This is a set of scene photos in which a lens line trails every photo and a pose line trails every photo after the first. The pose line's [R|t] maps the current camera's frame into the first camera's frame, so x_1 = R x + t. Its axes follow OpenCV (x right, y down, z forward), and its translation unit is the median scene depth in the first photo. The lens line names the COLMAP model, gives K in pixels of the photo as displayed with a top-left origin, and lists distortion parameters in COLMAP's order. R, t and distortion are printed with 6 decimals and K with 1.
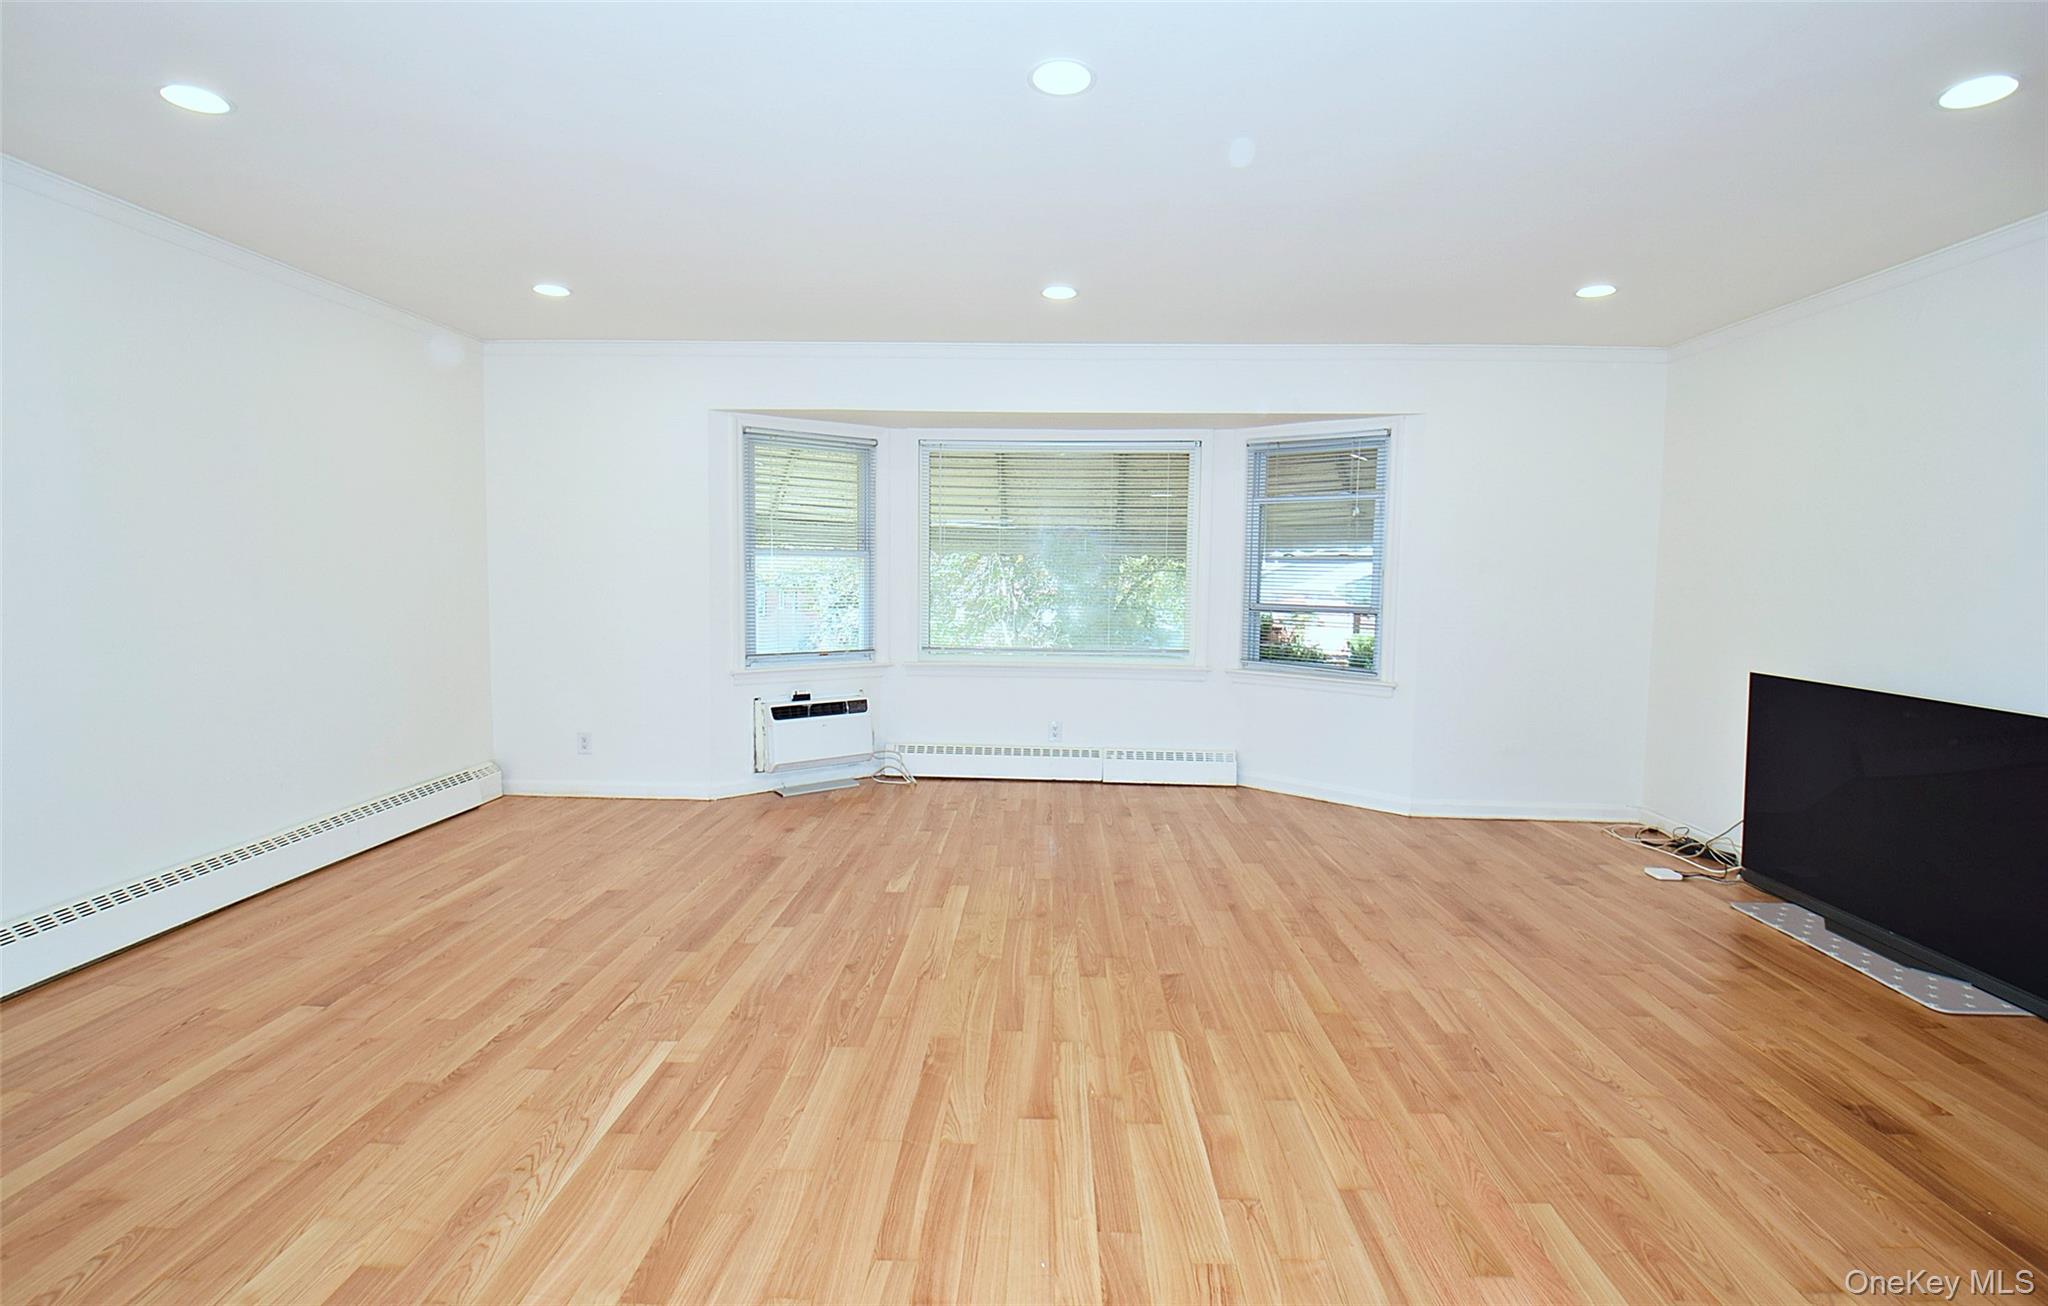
lens RADIAL K [[910.6, 0, 1008.2], [0, 910.6, 641.0], [0, 0, 1]] dist [0.026189, -0.027702]
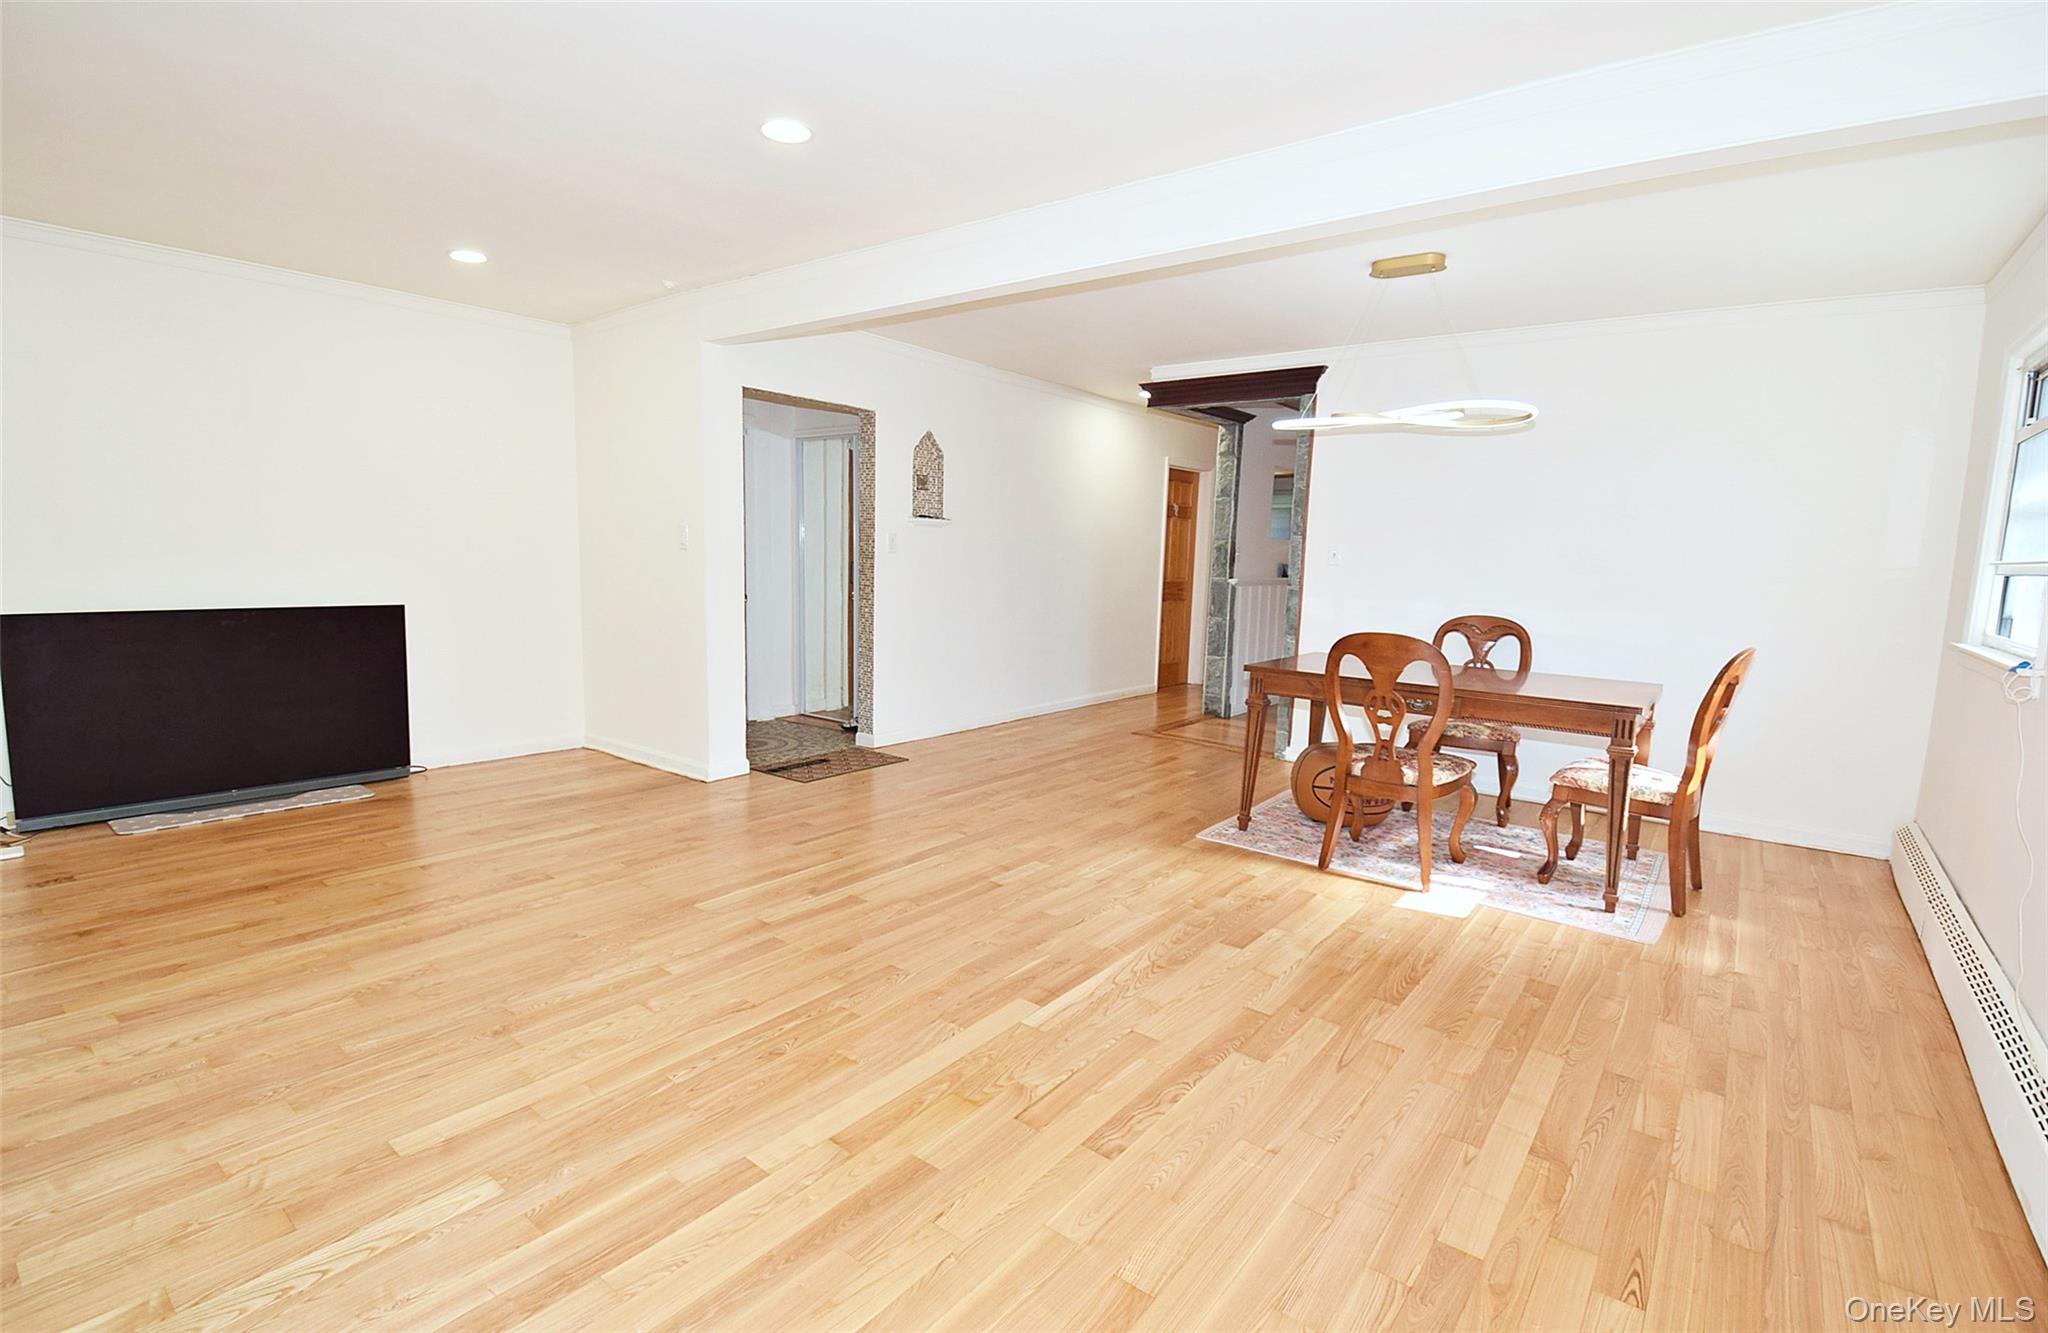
lens RADIAL K [[931.7, 0, 1024.0], [0, 931.7, 666.5], [0, 0, 1]] dist [0.020268, -0.030832]
pose [[-0.811855, -0.107834, 0.573815, -0.763049], [0.005733, 0.981277, 0.192516, -0.116402], [-0.583831, 0.159585, -0.796036, 1.471389]]
